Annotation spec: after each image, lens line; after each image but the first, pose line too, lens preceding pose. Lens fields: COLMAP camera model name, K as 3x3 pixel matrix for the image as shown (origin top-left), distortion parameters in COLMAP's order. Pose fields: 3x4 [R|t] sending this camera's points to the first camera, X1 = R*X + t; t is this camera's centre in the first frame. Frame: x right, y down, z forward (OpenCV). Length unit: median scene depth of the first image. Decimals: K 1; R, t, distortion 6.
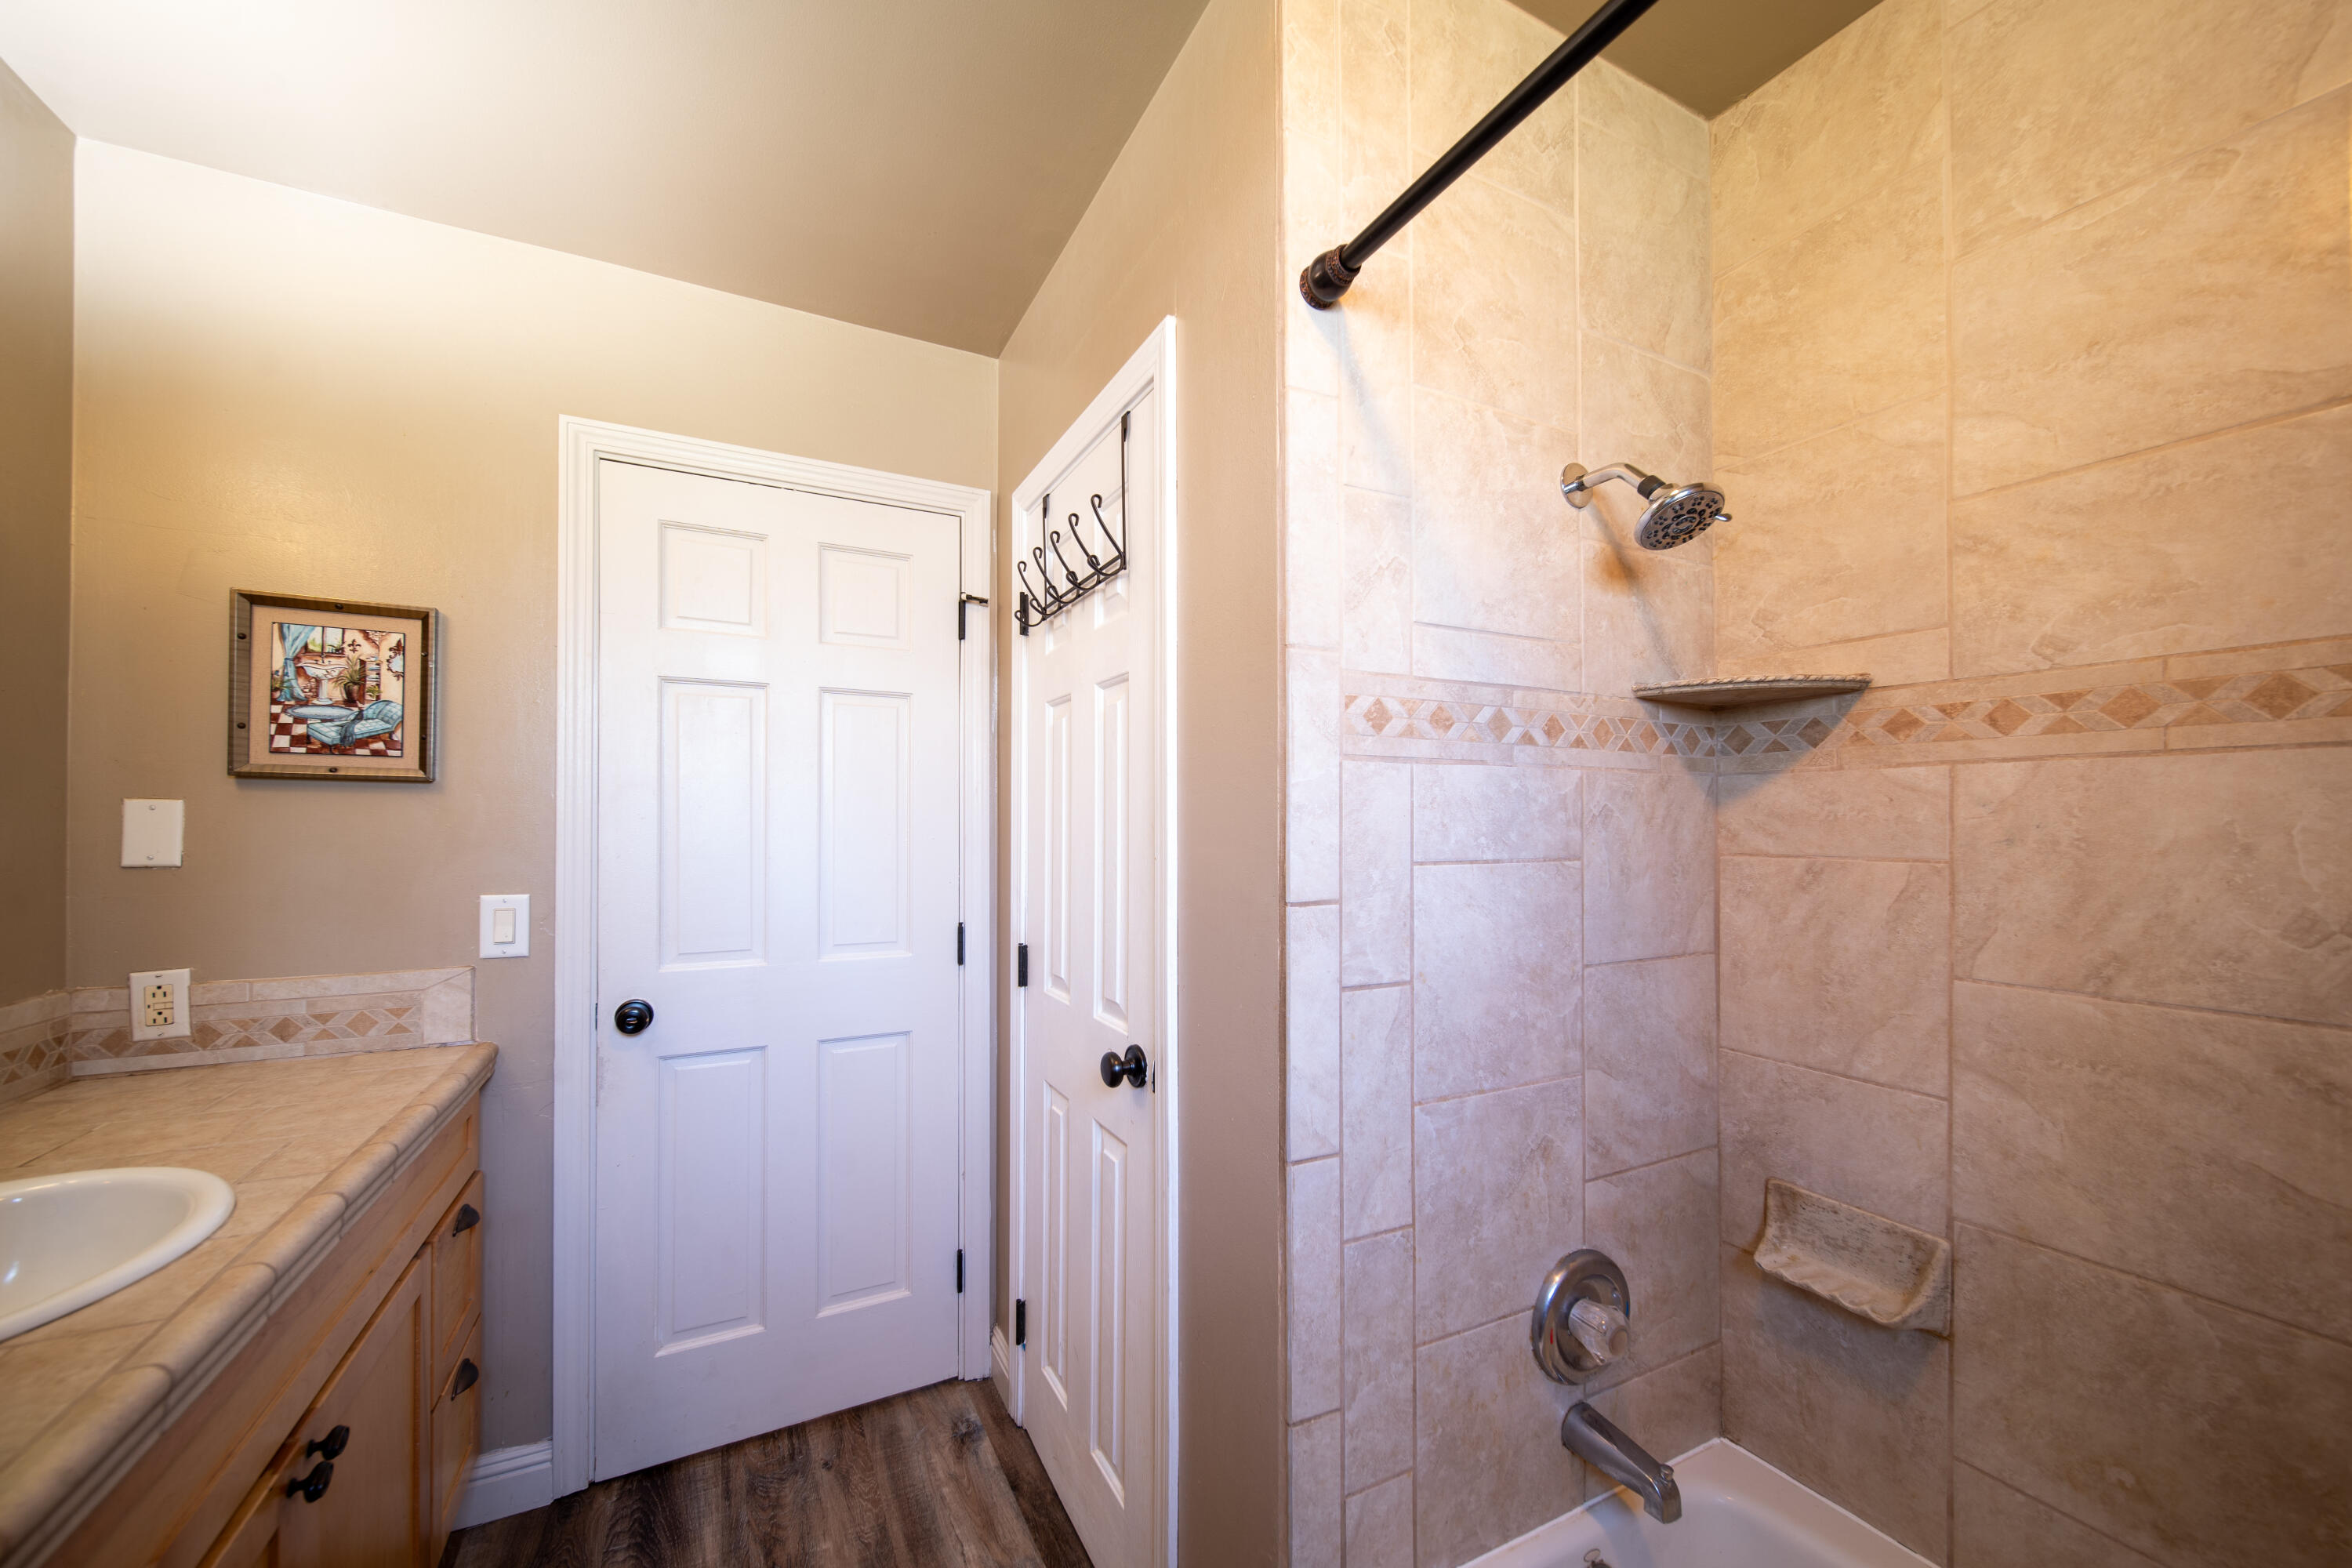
lens RADIAL K [[879.2, 0, 1197.0], [0, 879.2, 813.9], [0, 0, 1]] dist [-0.004017, -0.000268]
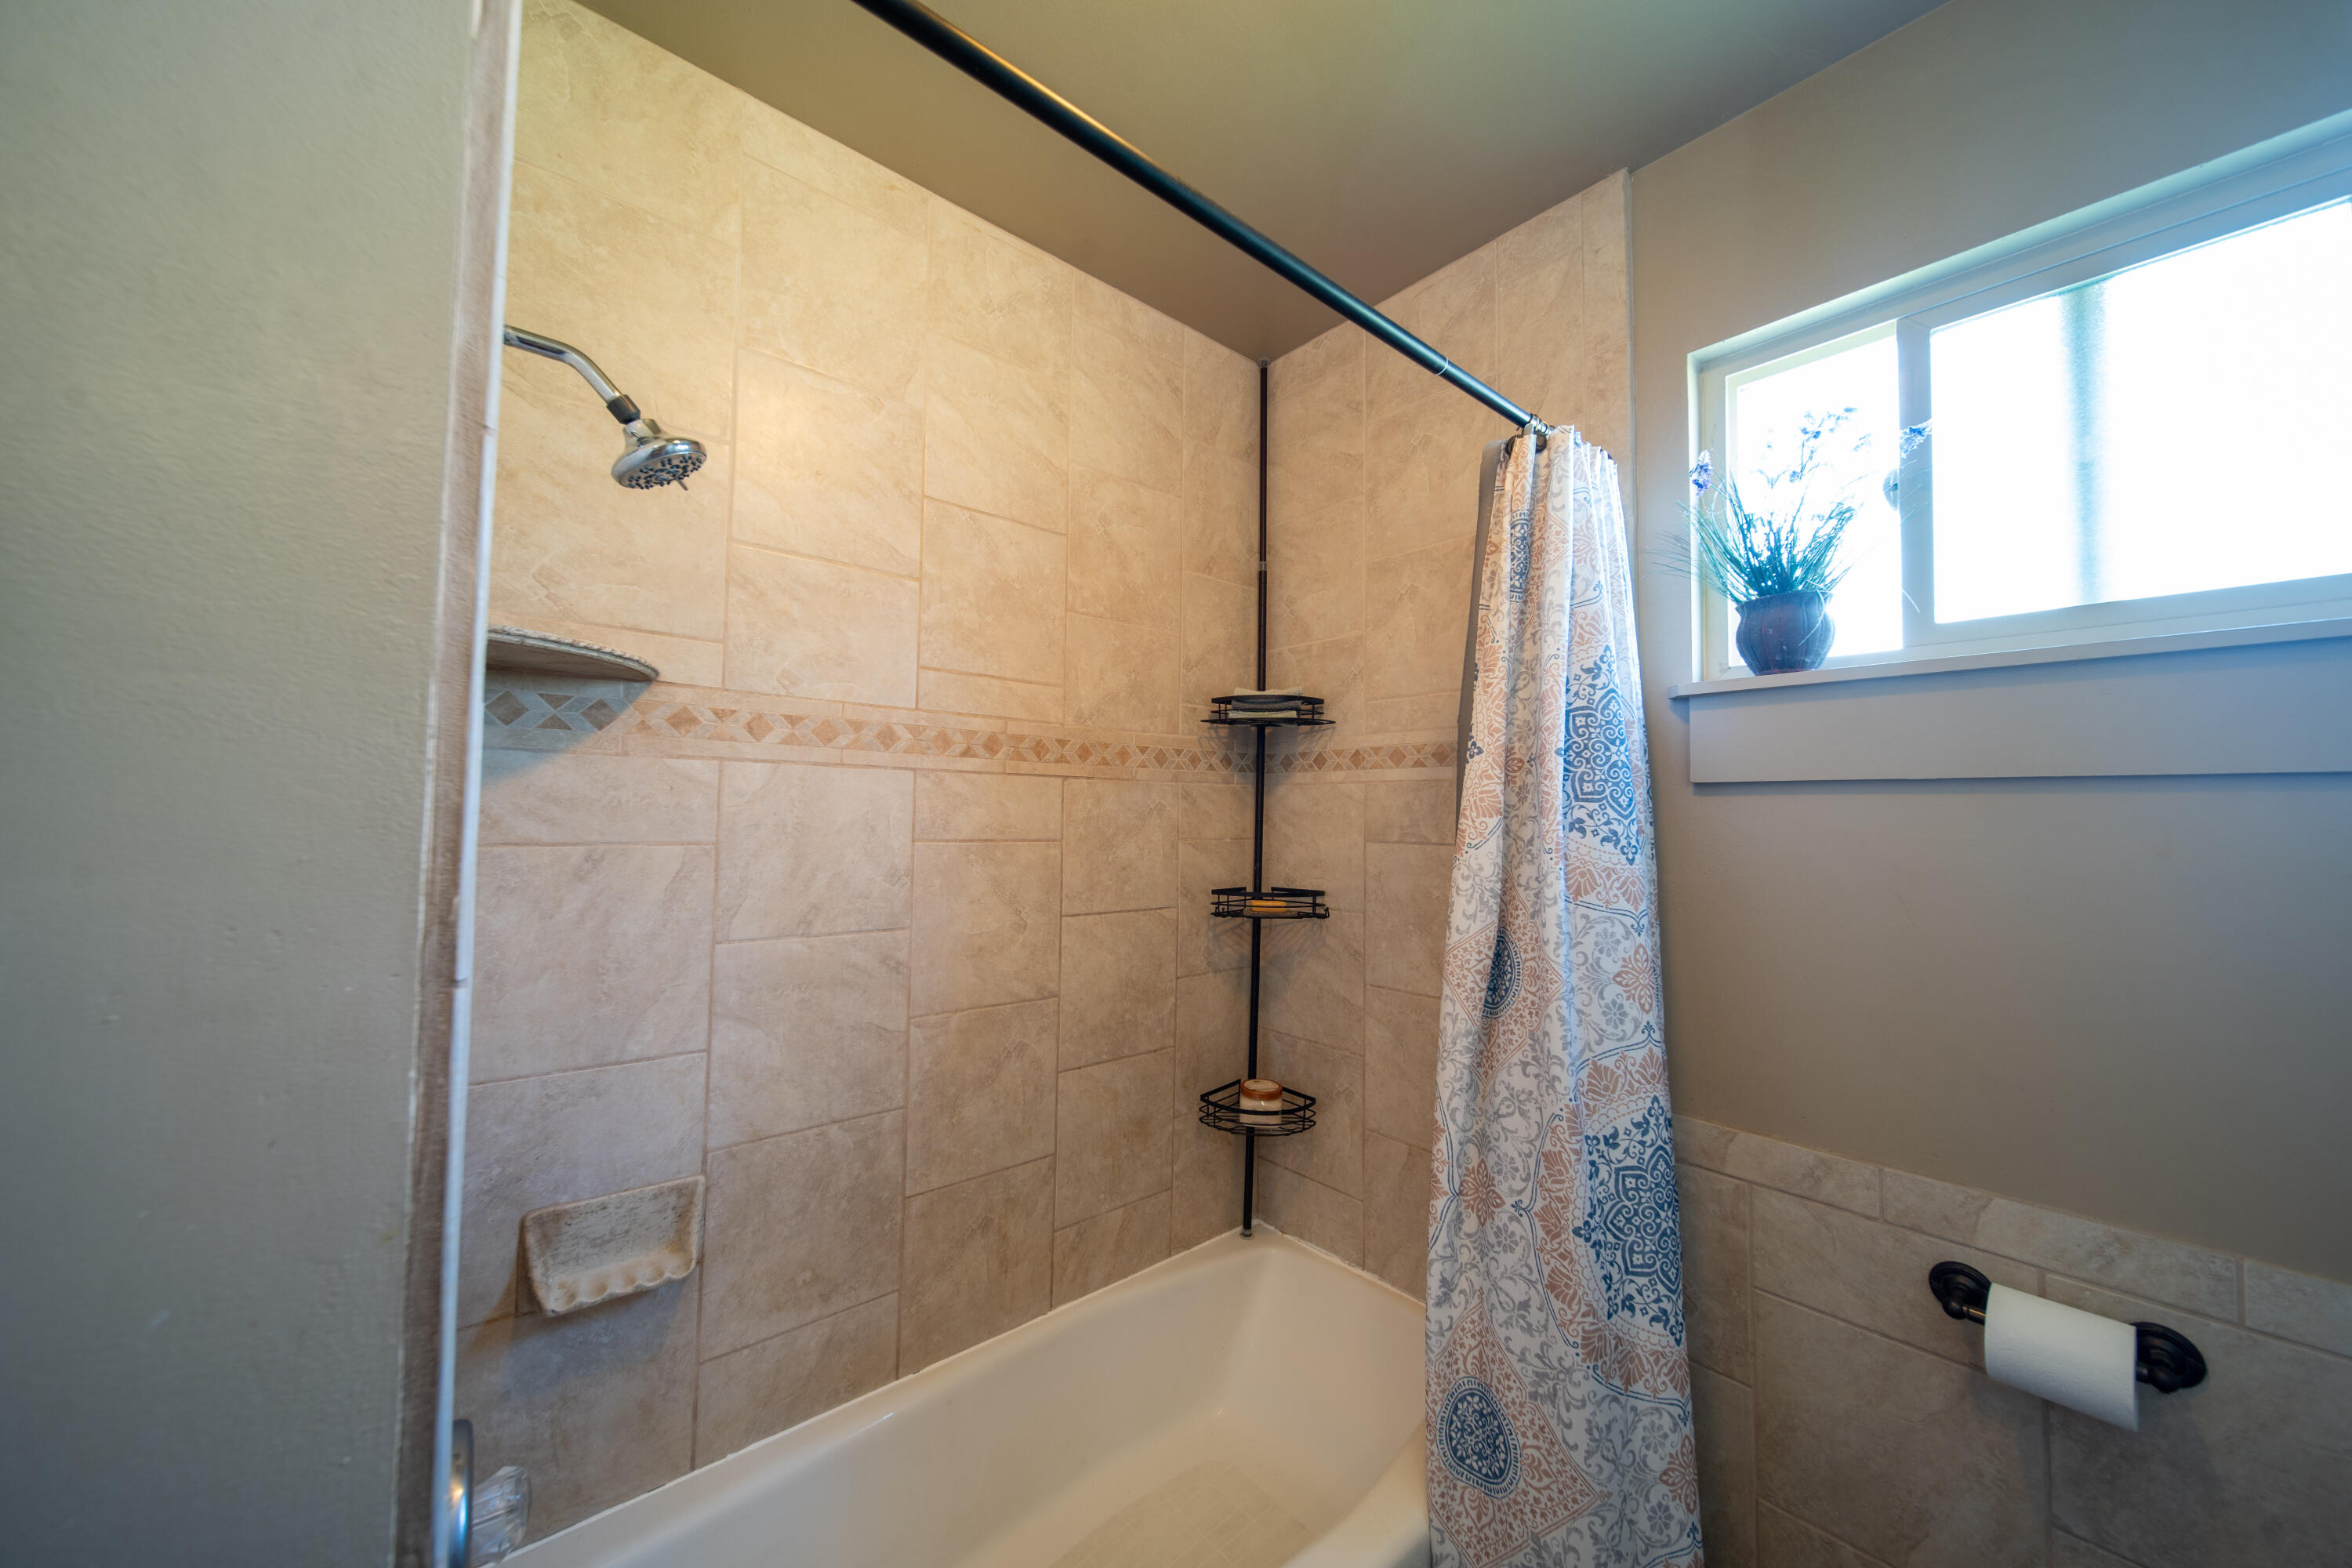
lens RADIAL K [[824.7, 0, 1172.2], [0, 824.7, 782.6], [0, 0, 1]] dist [0.000097, -0.000620]
pose [[-0.214277, 0.039271, 0.975983, -0.343495], [-0.024195, 0.998671, -0.045496, 0.008737], [-0.976473, -0.033363, -0.213042, 0.636142]]
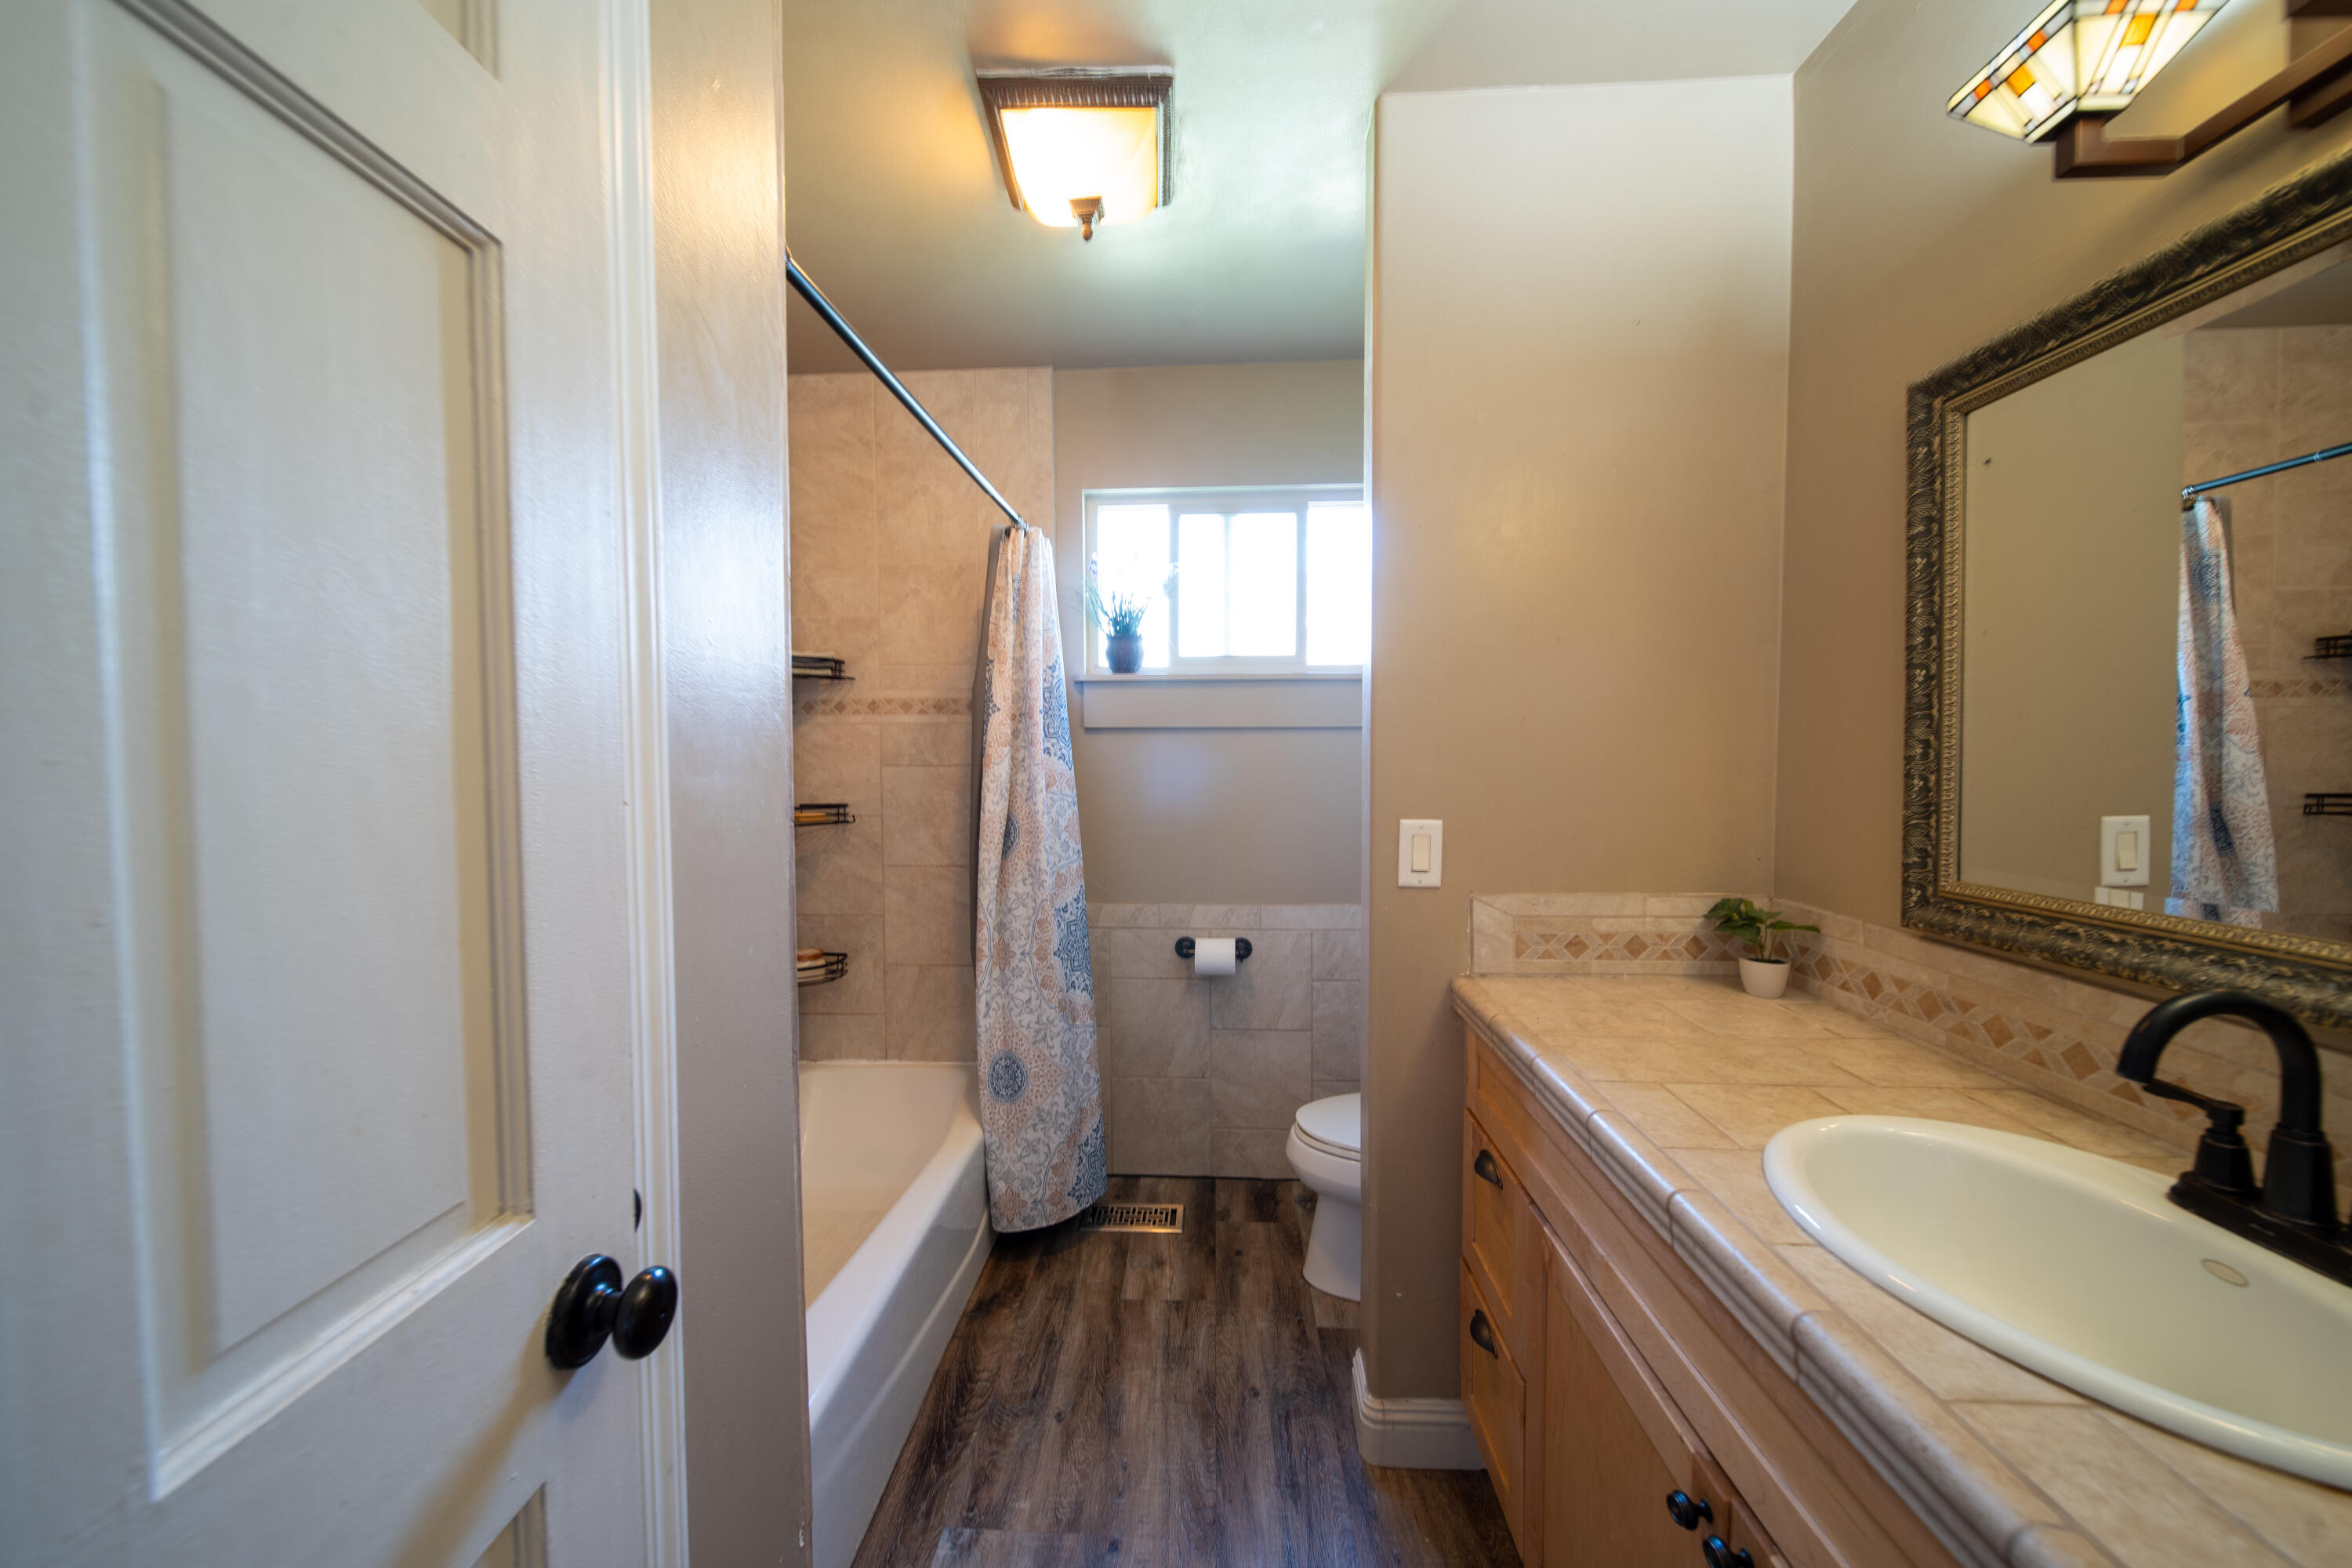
lens RADIAL K [[879.2, 0, 1176.8], [0, 879.2, 781.6], [0, 0, 1]] dist [-0.004017, -0.000268]
pose [[-0.855746, -0.012079, 0.517256, -0.675076], [-0.000620, 0.999751, 0.022320, 0.024188], [-0.517397, 0.018780, -0.855540, 1.324815]]
